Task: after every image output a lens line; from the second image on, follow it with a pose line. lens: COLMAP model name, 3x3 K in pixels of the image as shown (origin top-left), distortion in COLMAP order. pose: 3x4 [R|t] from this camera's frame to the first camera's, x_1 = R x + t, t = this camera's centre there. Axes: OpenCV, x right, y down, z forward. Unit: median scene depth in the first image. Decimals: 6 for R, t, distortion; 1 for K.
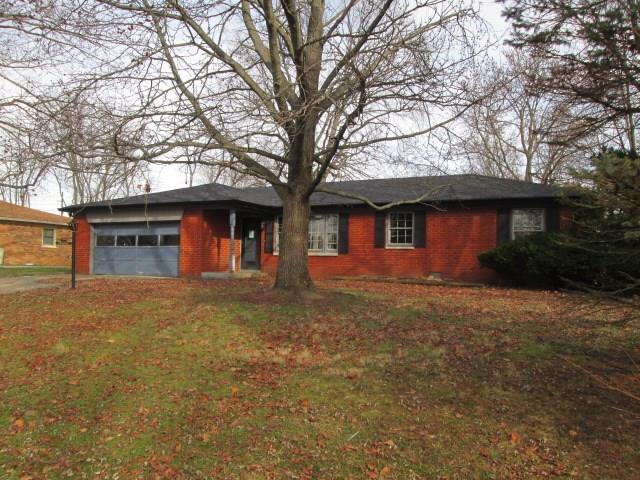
lens RADIAL K [[523.7, 0, 320.0], [0, 523.7, 240.0], [0, 0, 1]] dist [-0.005802, -0.002747]
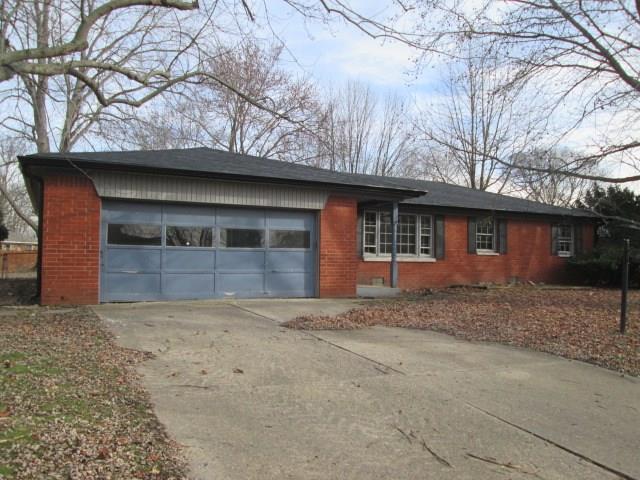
lens RADIAL K [[523.7, 0, 320.0], [0, 523.7, 240.0], [0, 0, 1]] dist [-0.005802, -0.002747]
pose [[0.579272, 0.021073, 0.814862, -0.798418], [-0.037385, 0.999301, 0.000734, -0.000612], [-0.814276, -0.030888, 0.579655, 0.622031]]
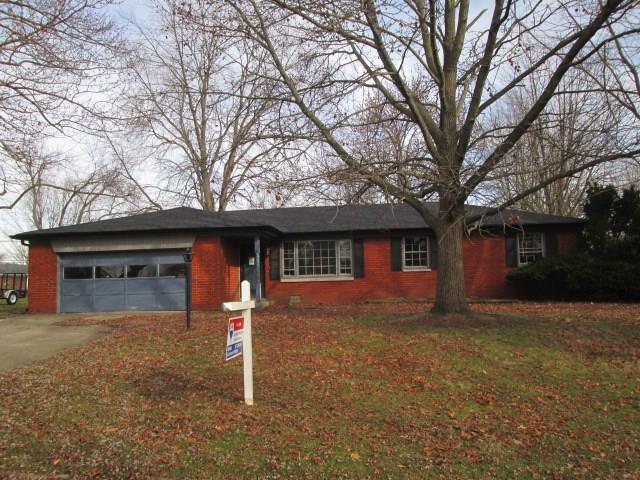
lens RADIAL K [[523.7, 0, 320.0], [0, 523.7, 240.0], [0, 0, 1]] dist [-0.005802, -0.002747]
pose [[0.933674, -0.009802, 0.357990, -0.384241], [0.026209, 0.998815, -0.041008, -0.007756], [-0.357164, 0.047671, 0.932824, 0.060399]]
